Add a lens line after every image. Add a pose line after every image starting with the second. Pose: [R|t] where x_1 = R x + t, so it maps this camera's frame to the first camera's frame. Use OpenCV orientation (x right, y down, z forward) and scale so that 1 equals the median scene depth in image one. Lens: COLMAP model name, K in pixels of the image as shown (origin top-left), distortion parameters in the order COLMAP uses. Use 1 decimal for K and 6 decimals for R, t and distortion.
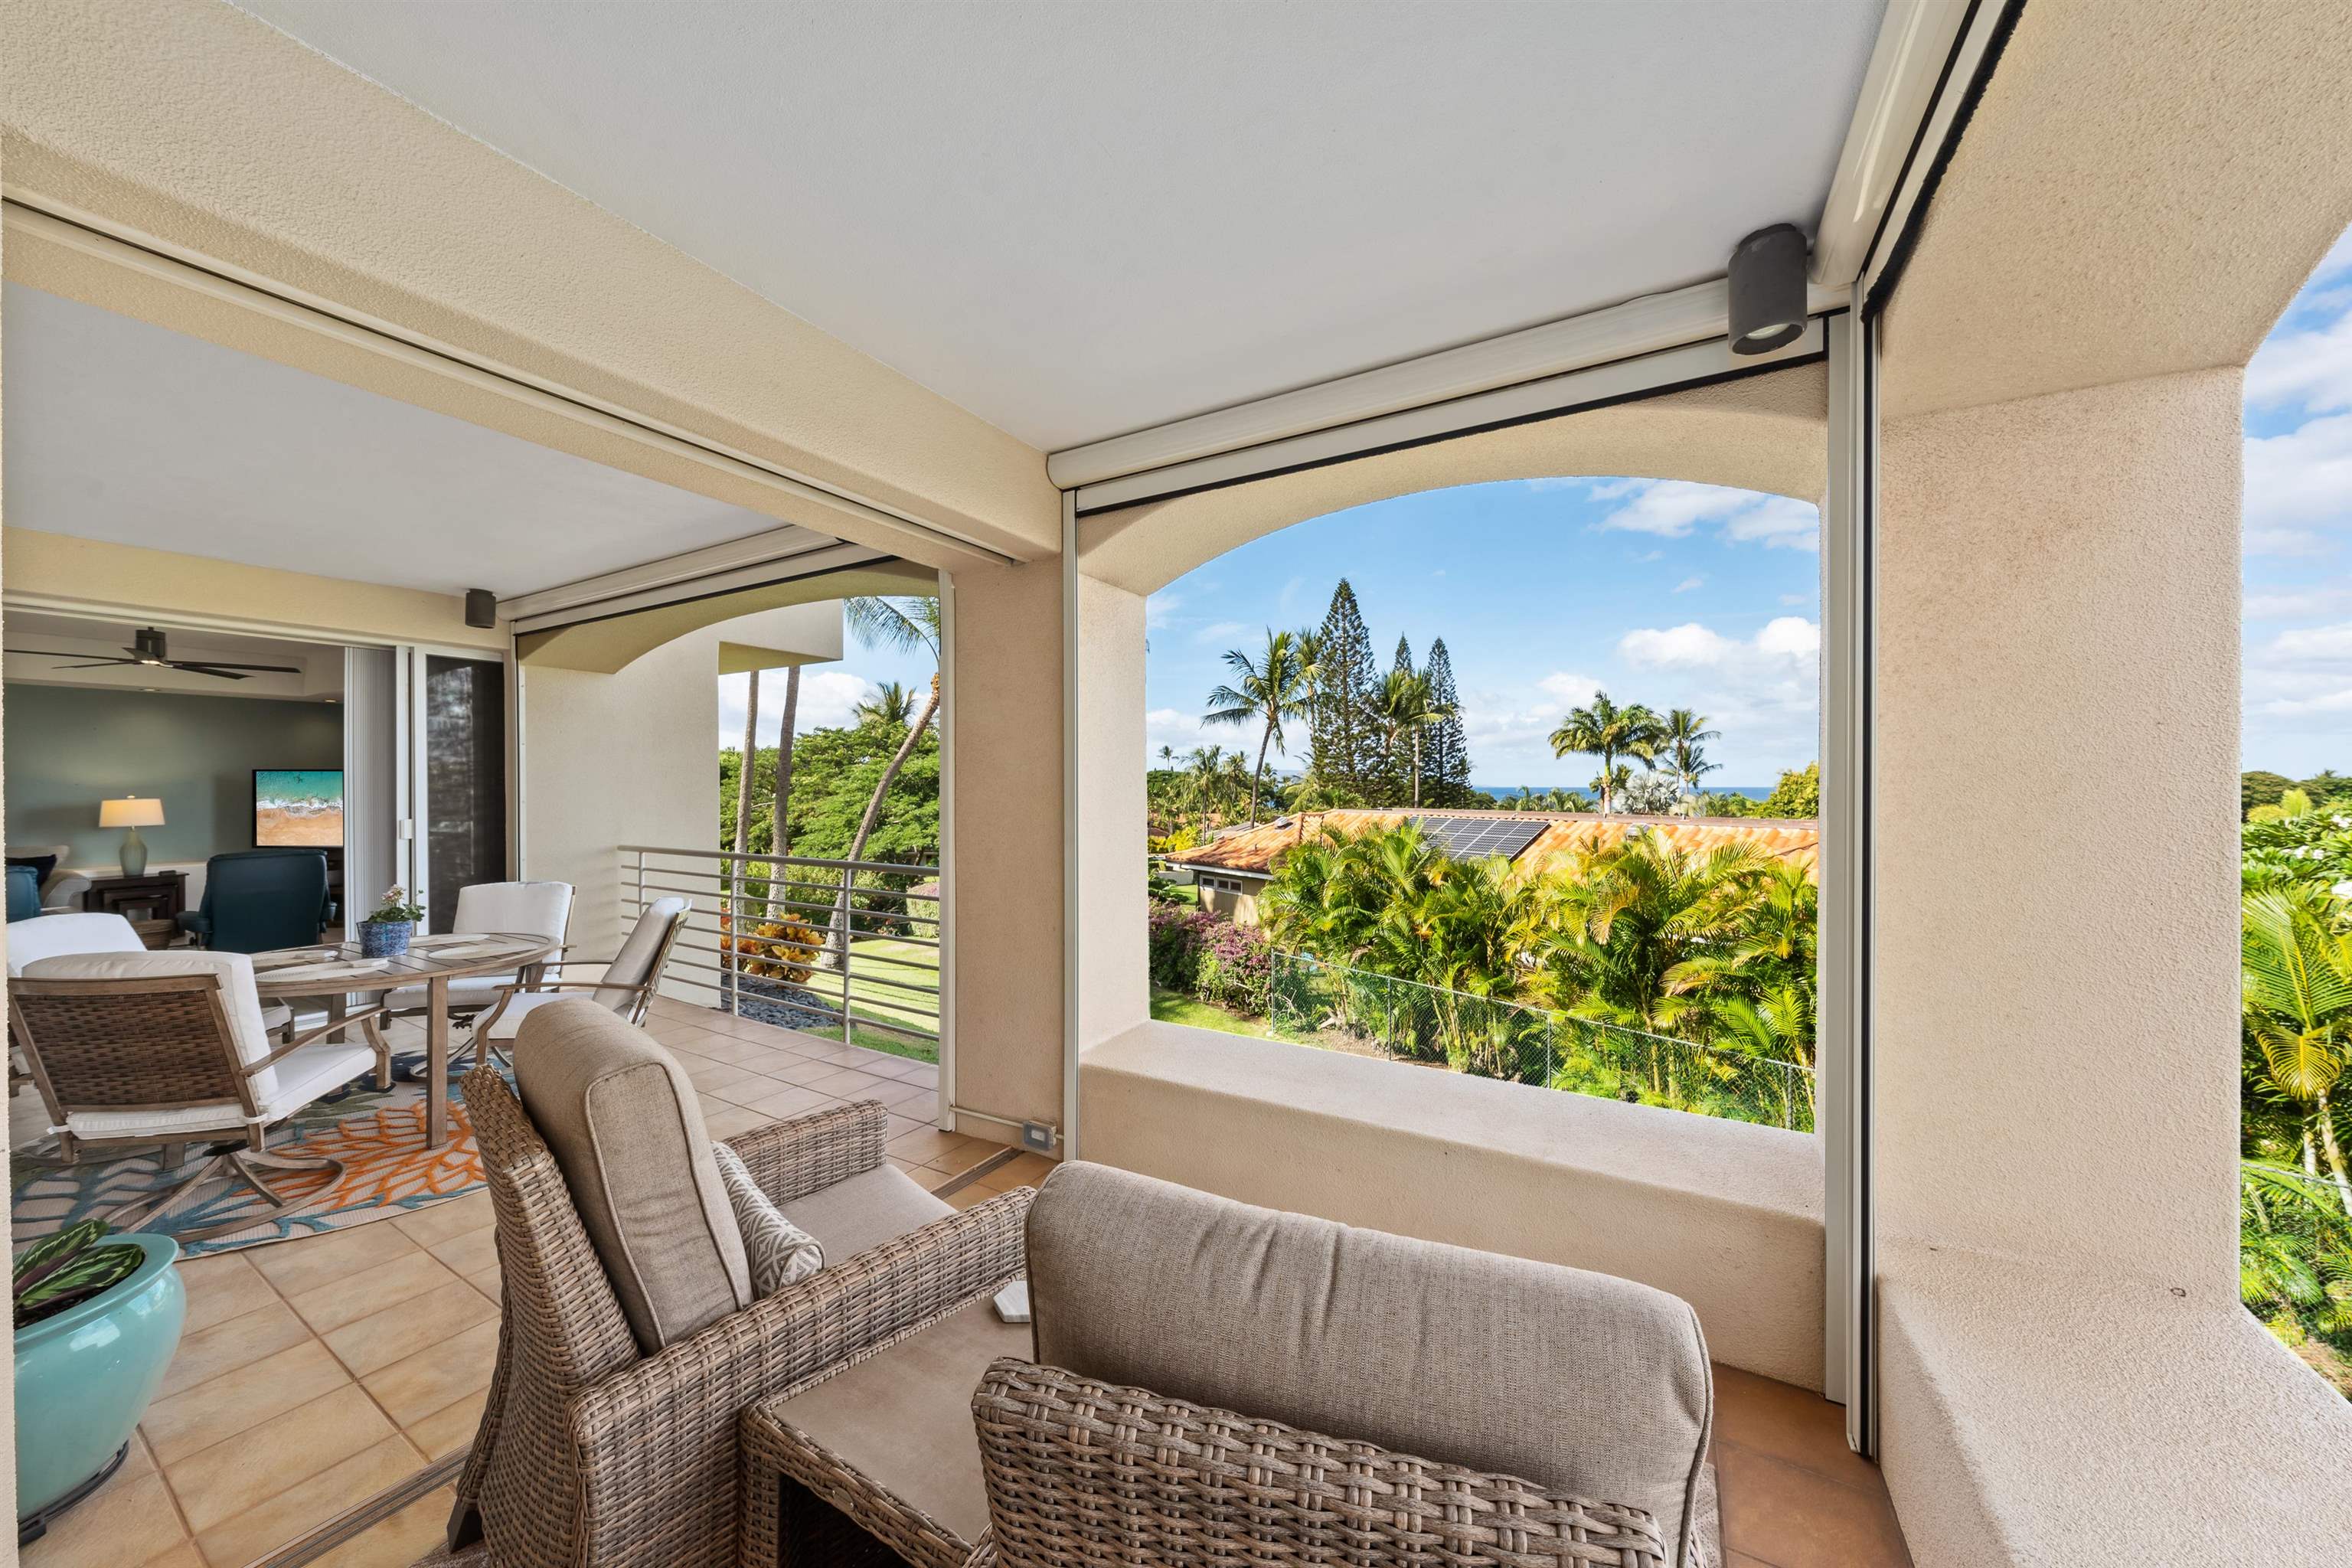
lens RADIAL K [[819.2, 0, 1163.4], [0, 819.2, 793.3], [0, 0, 1]] dist [-0.005946, 0.000769]
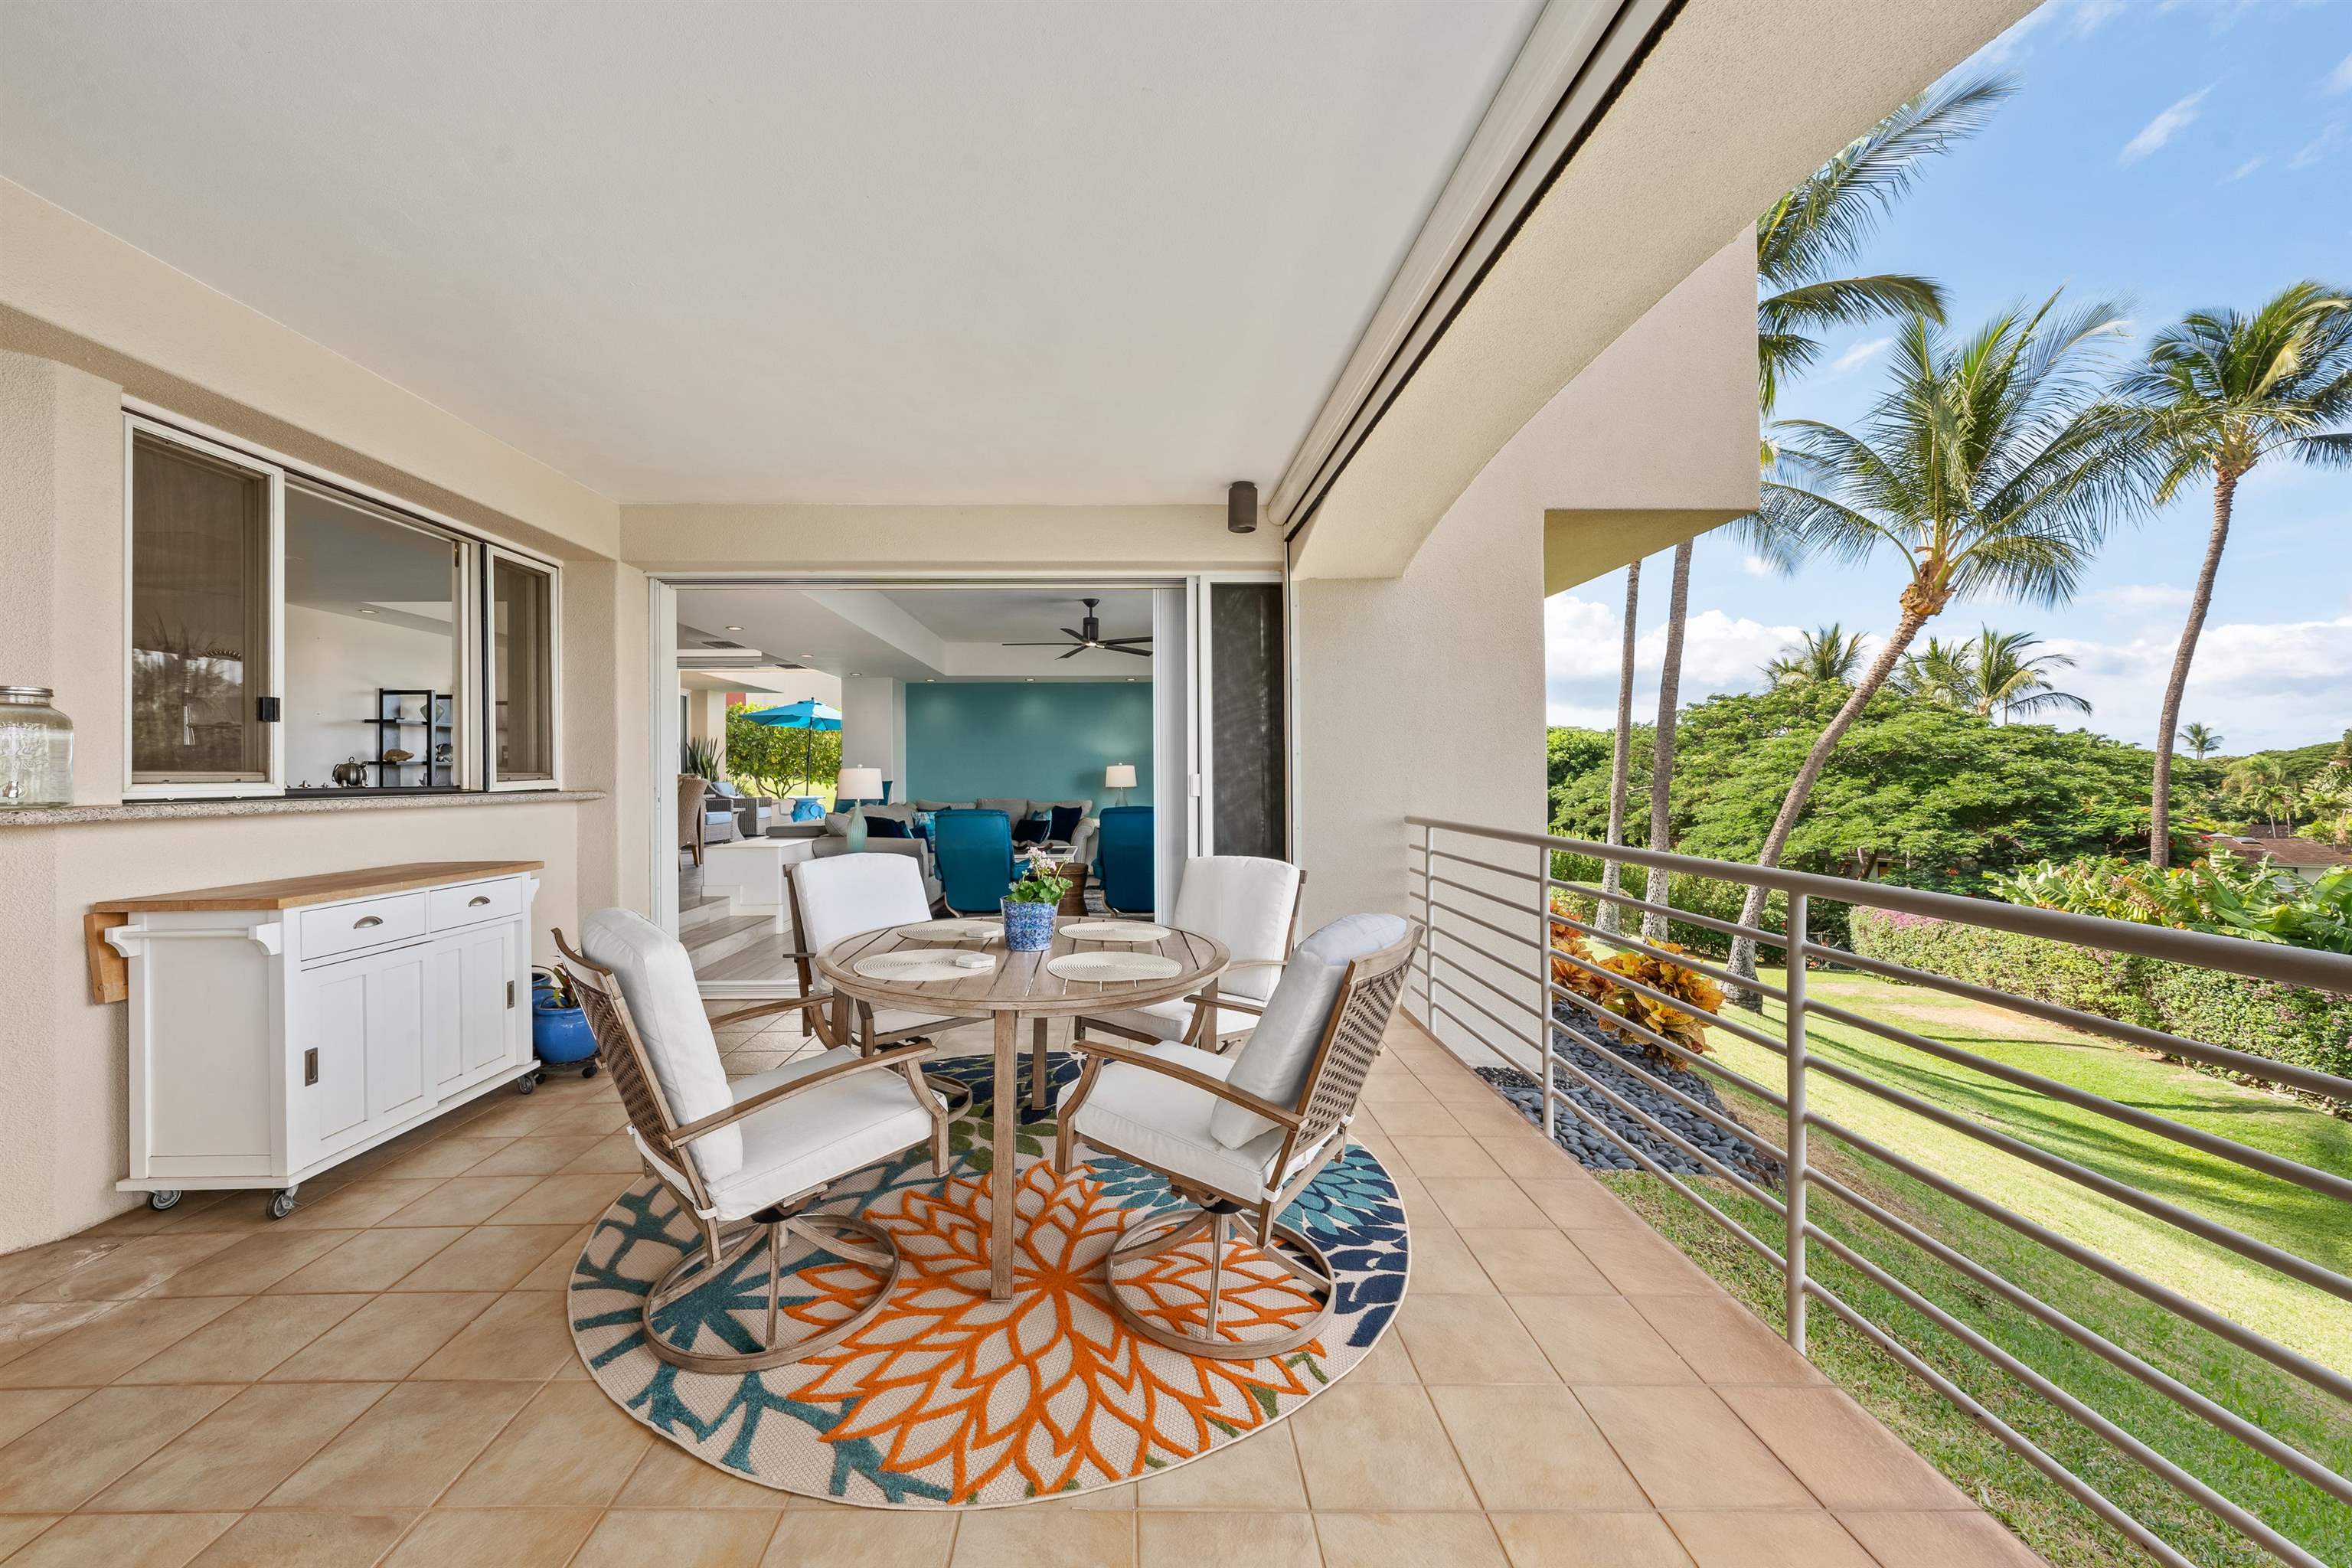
lens RADIAL K [[819.2, 0, 1169.8], [0, 819.2, 773.2], [0, 0, 1]] dist [-0.005946, 0.000769]
pose [[0.552012, -0.008996, -0.833788, -0.047327], [-0.001615, 0.999928, -0.011858, 0.009007], [0.833835, 0.007892, 0.551957, 0.110470]]
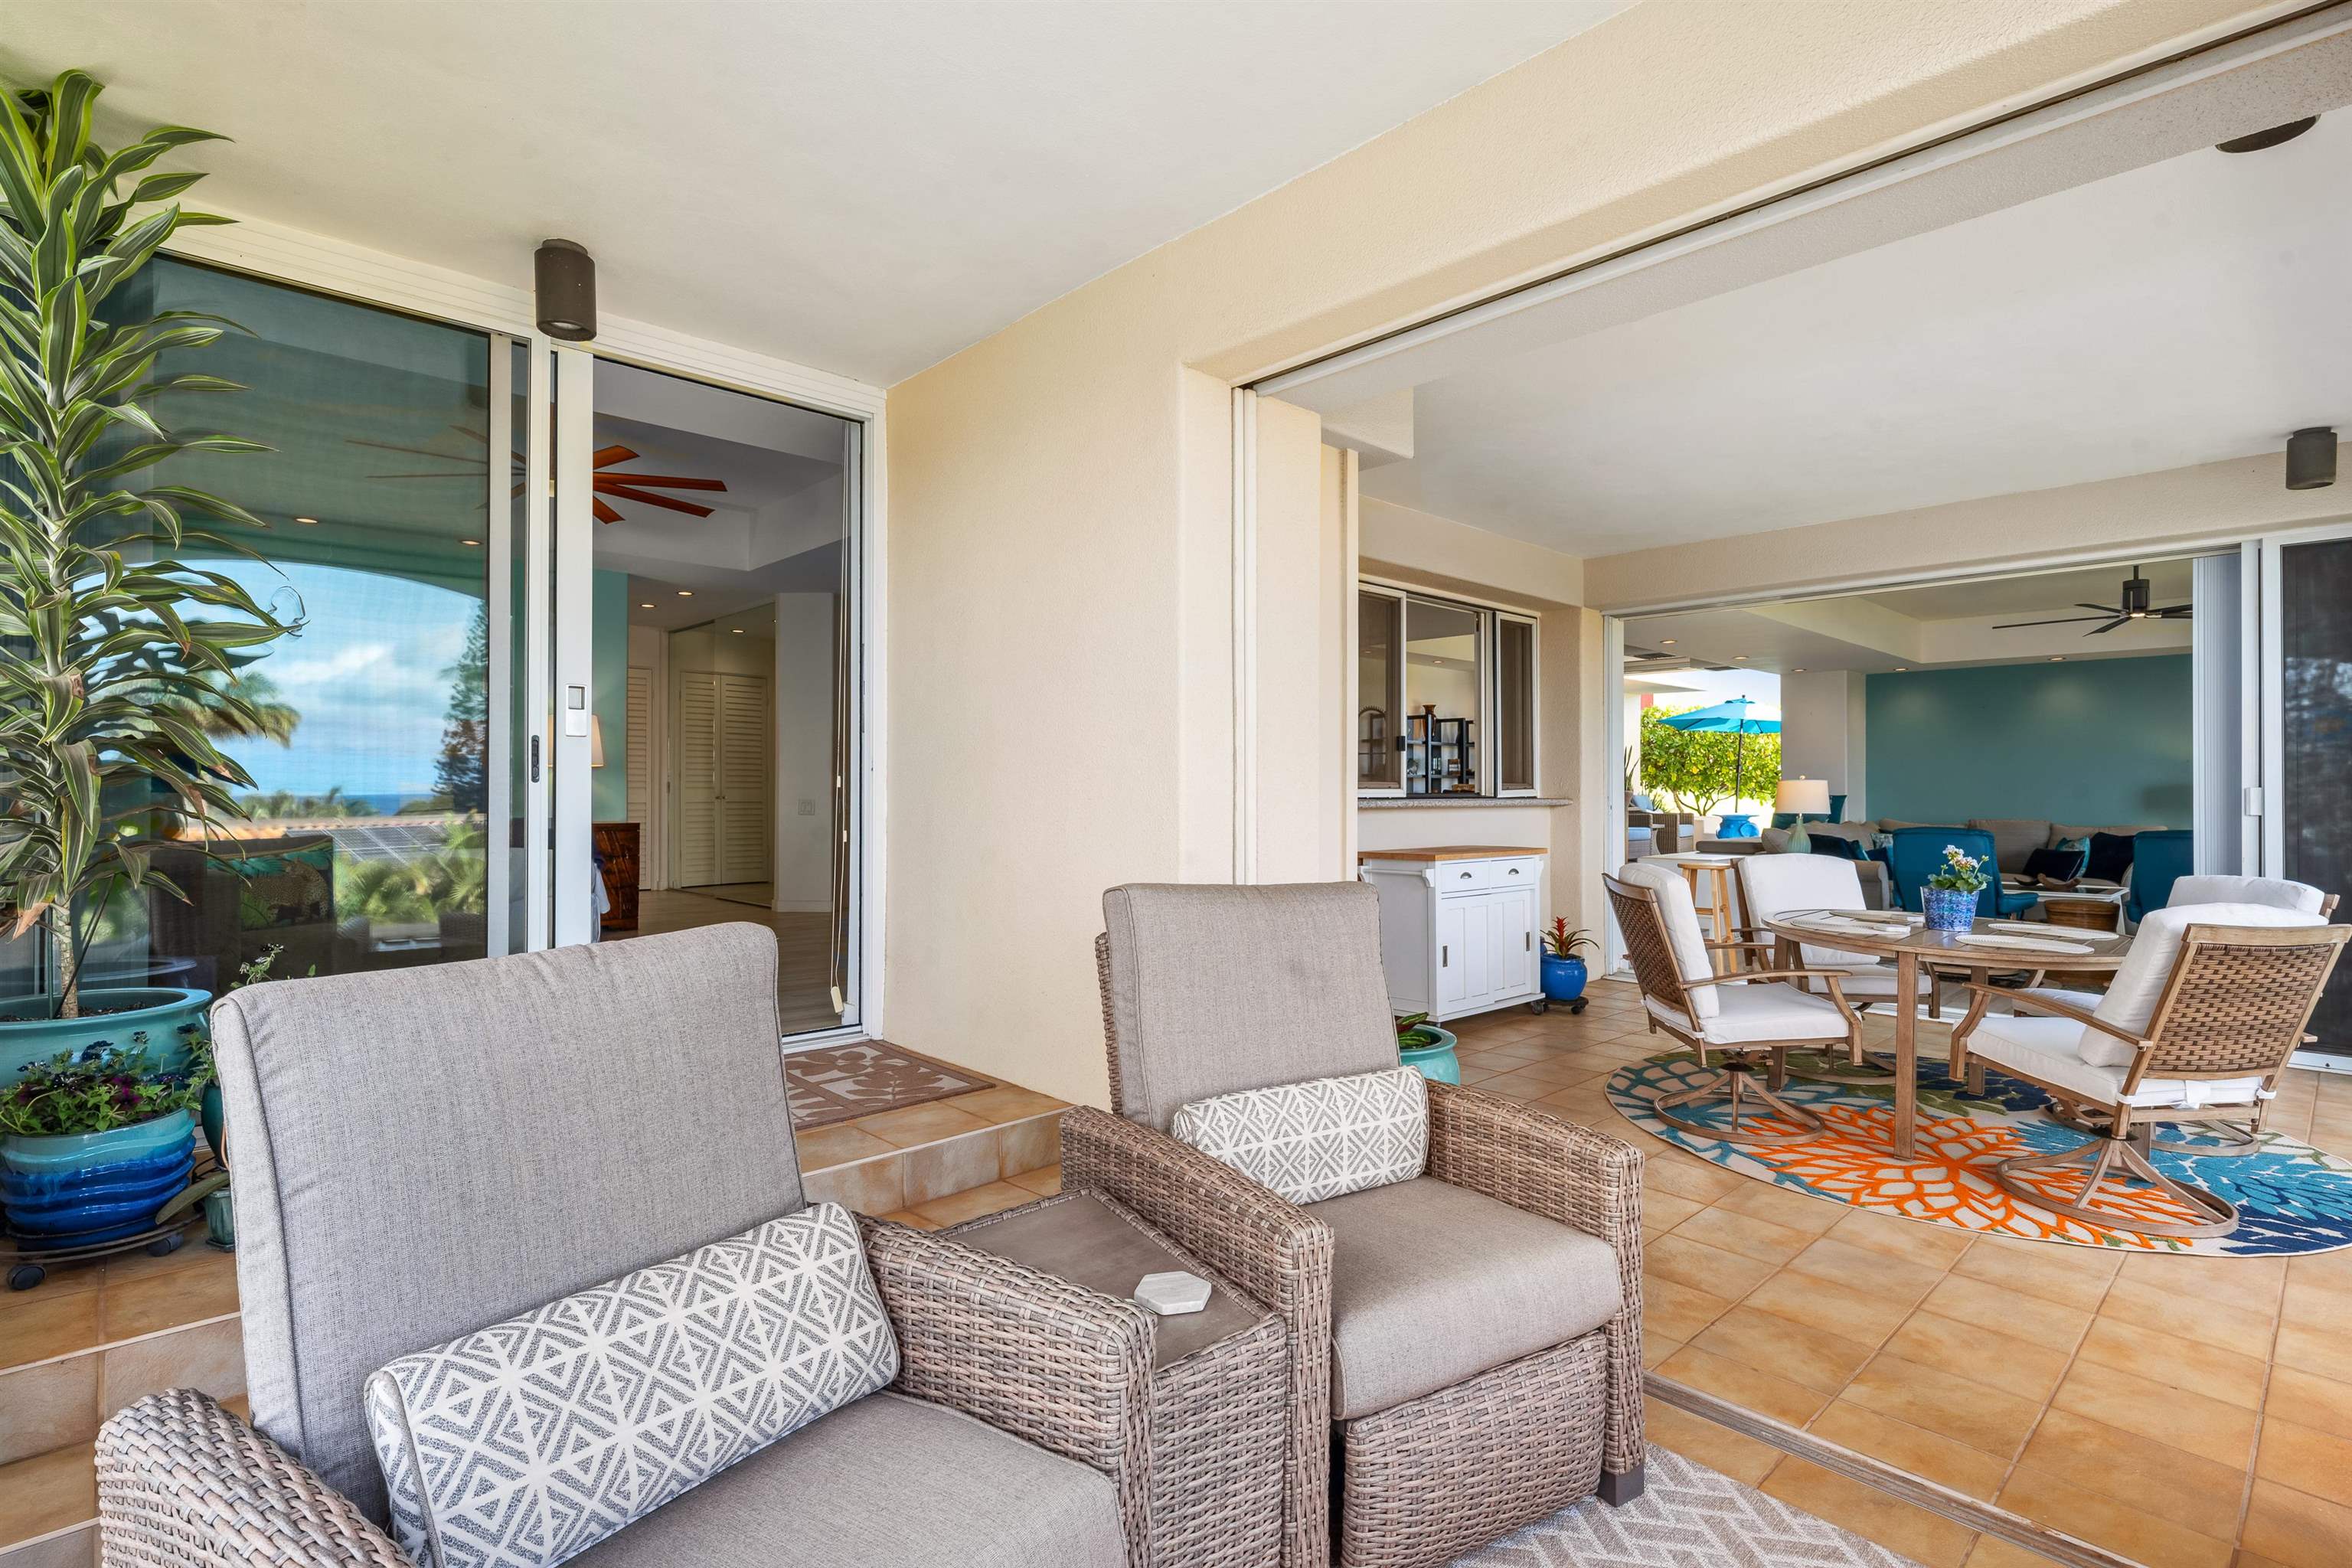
lens RADIAL K [[1089.9, 0, 1160.6], [0, 1089.9, 779.8], [0, 0, 1]] dist [0.000731, -0.000492]
pose [[-0.308024, -0.013939, -0.951276, 0.055034], [-0.014878, 0.999841, -0.009833, 0.010611], [0.951262, 0.011124, -0.308182, 0.089010]]
